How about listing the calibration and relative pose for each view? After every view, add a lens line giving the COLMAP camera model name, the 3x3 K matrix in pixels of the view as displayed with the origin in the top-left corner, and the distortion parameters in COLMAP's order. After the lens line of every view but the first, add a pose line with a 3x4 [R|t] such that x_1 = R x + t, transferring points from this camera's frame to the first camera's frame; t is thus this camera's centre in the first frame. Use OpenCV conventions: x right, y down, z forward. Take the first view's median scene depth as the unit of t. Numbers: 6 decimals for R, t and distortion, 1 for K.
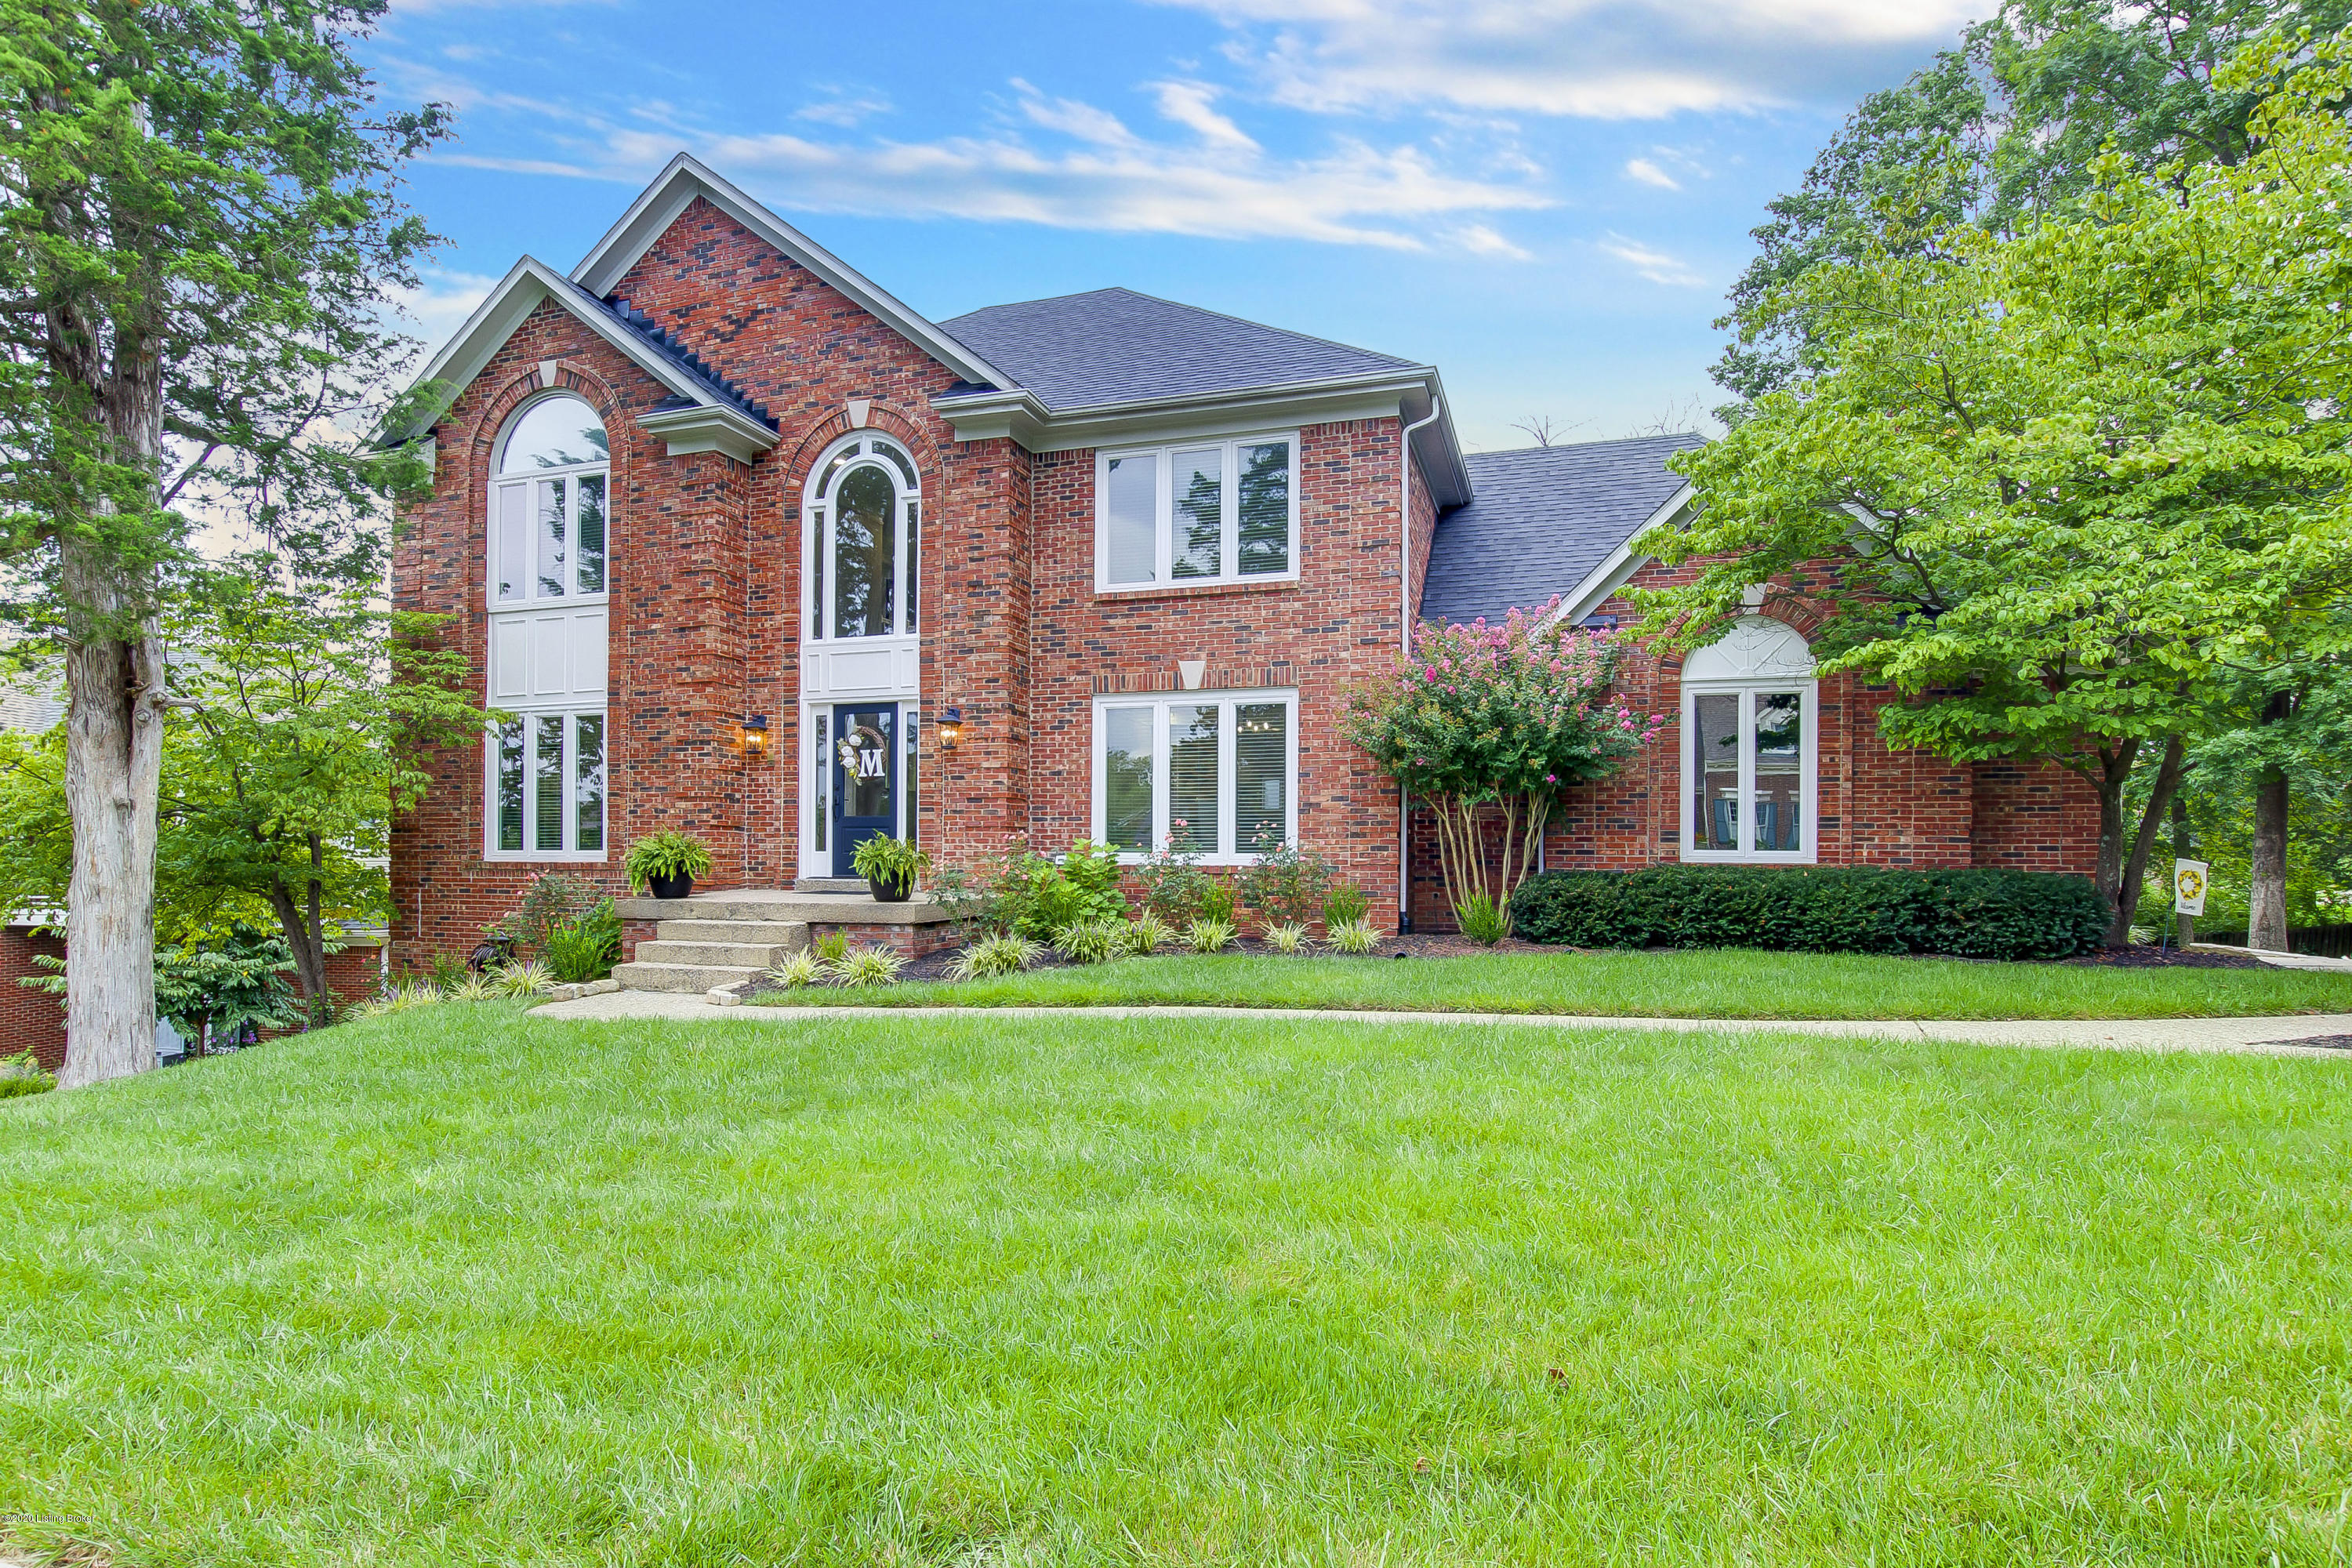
lens RADIAL K [[1184.1, 0, 1188.8], [0, 1184.1, 837.9], [0, 0, 1]] dist [-0.013870, 0.000070]
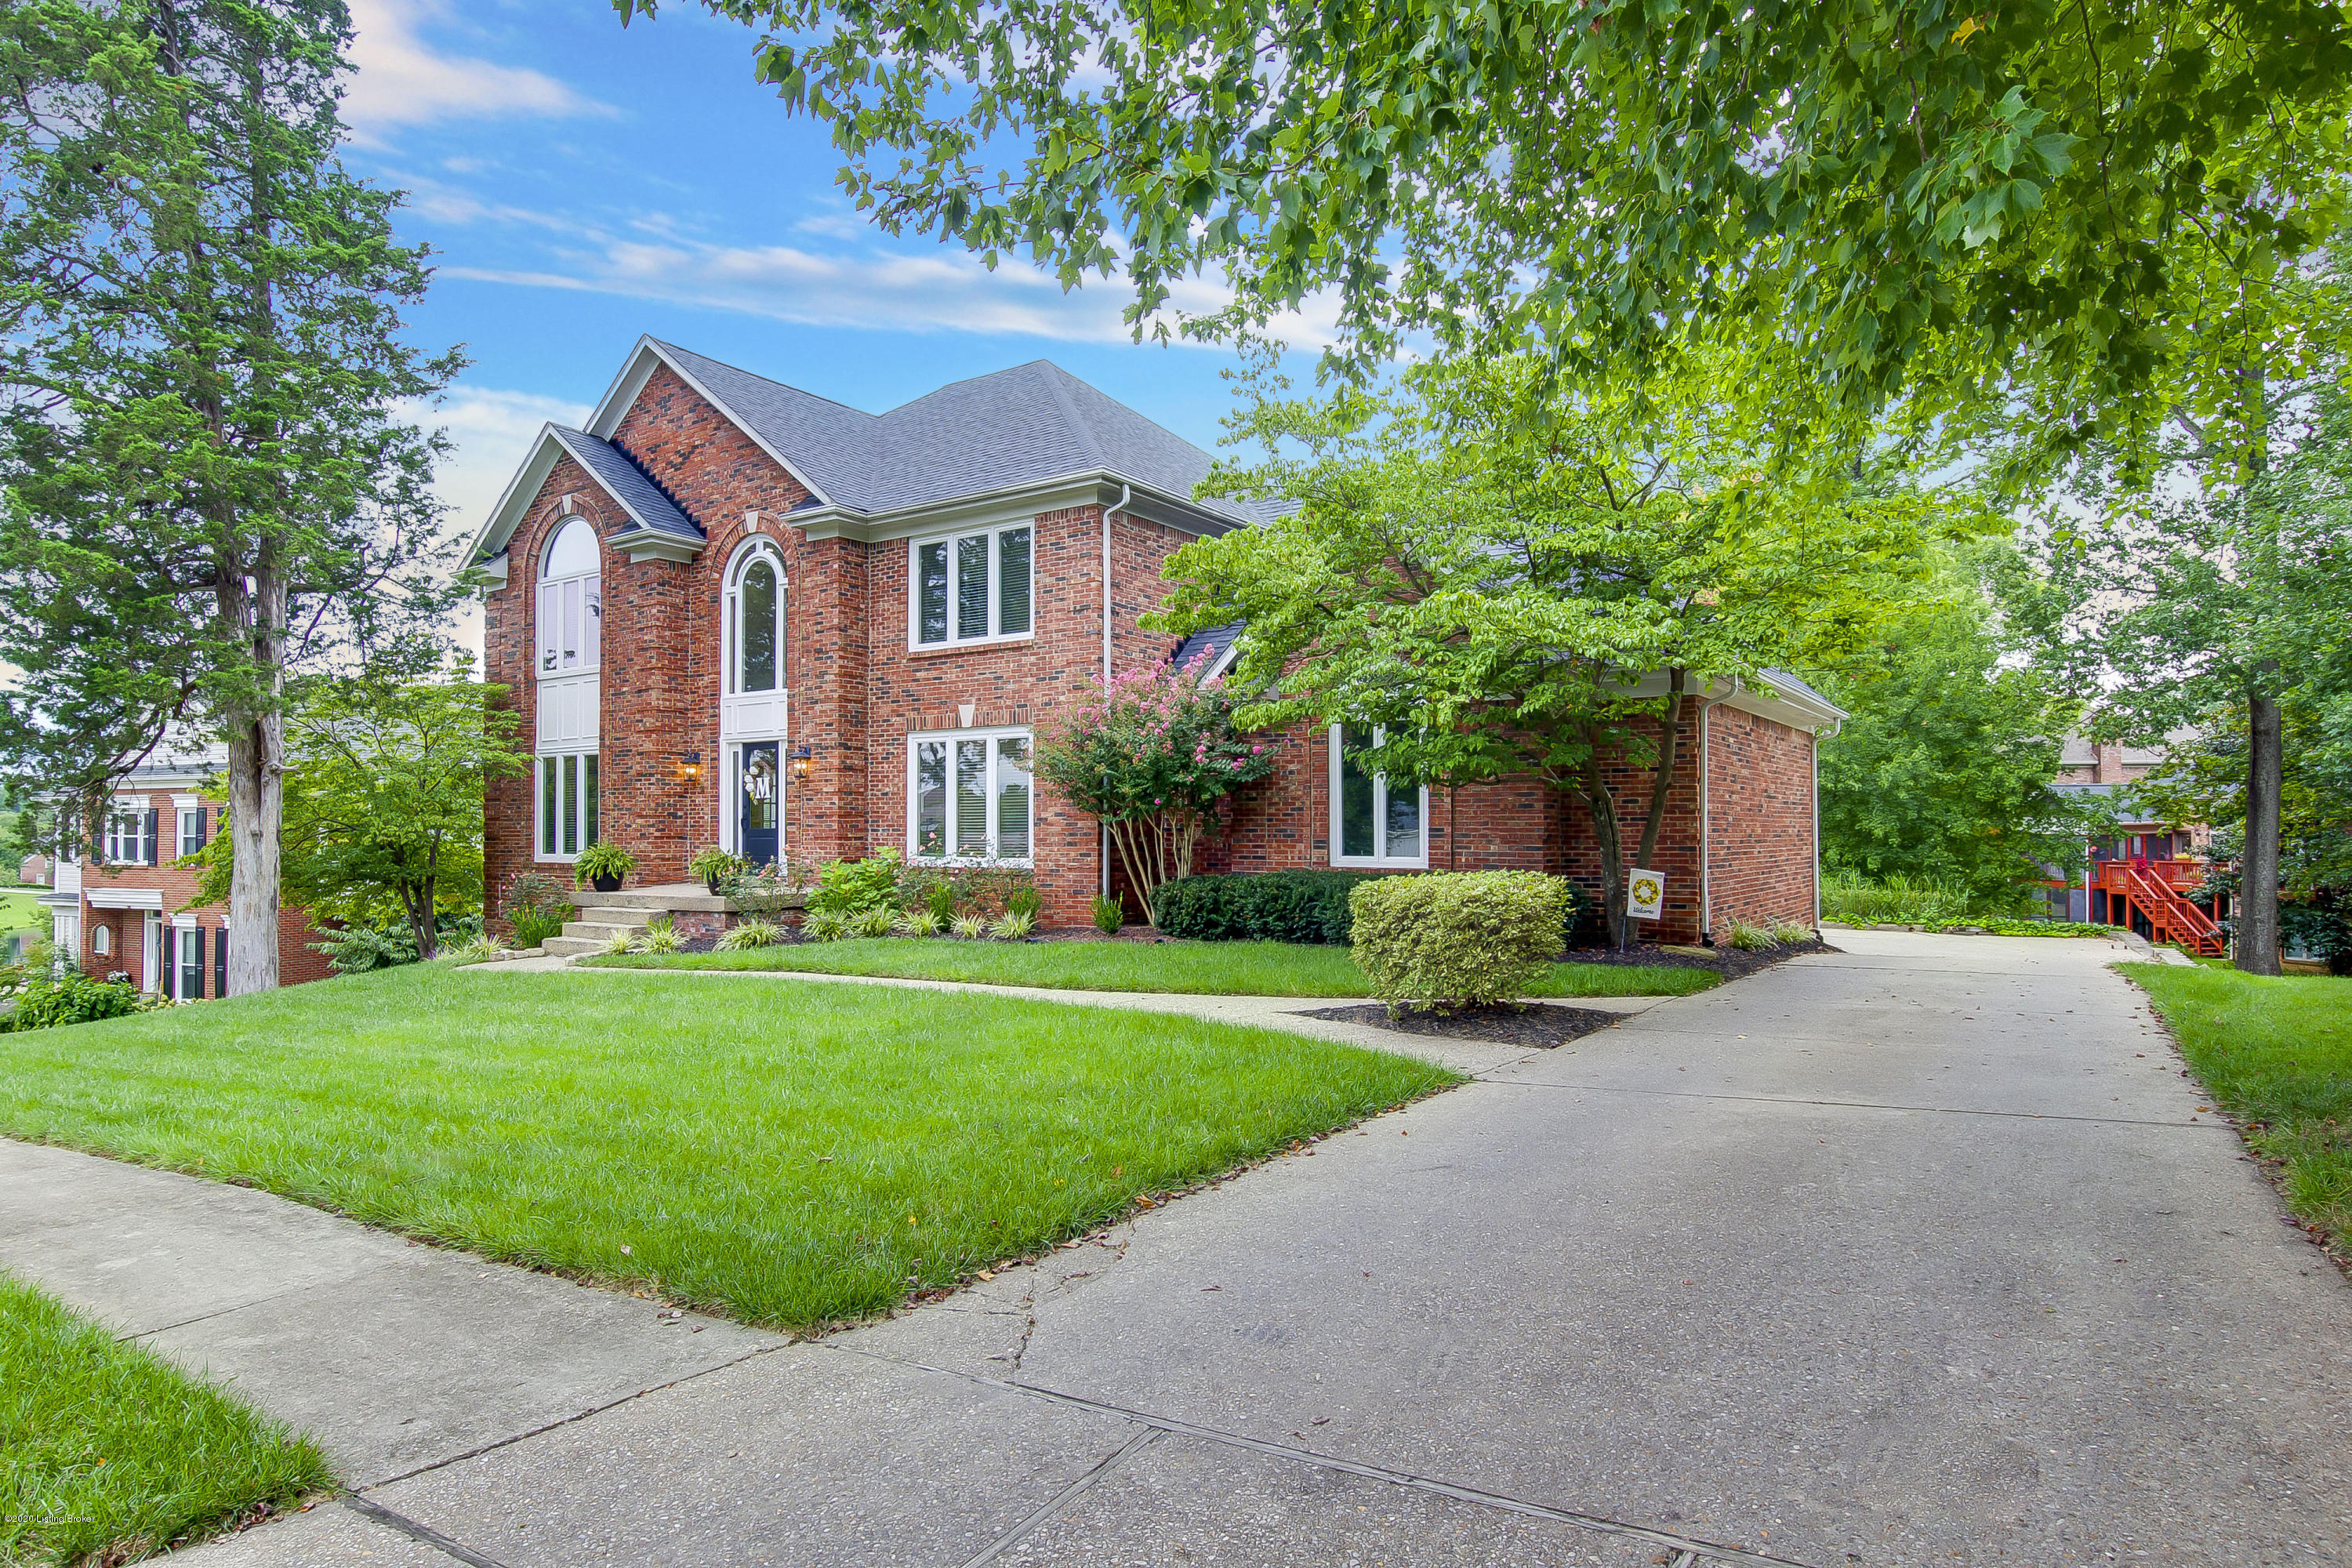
lens RADIAL K [[1336.6, 0, 1175.3], [0, 1336.6, 796.3], [0, 0, 1]] dist [-0.006315, -0.000422]
pose [[0.954953, -0.013742, -0.296437, 0.609010], [0.010645, 0.999871, -0.012056, -0.031495], [0.296565, 0.008358, 0.954976, -0.277521]]
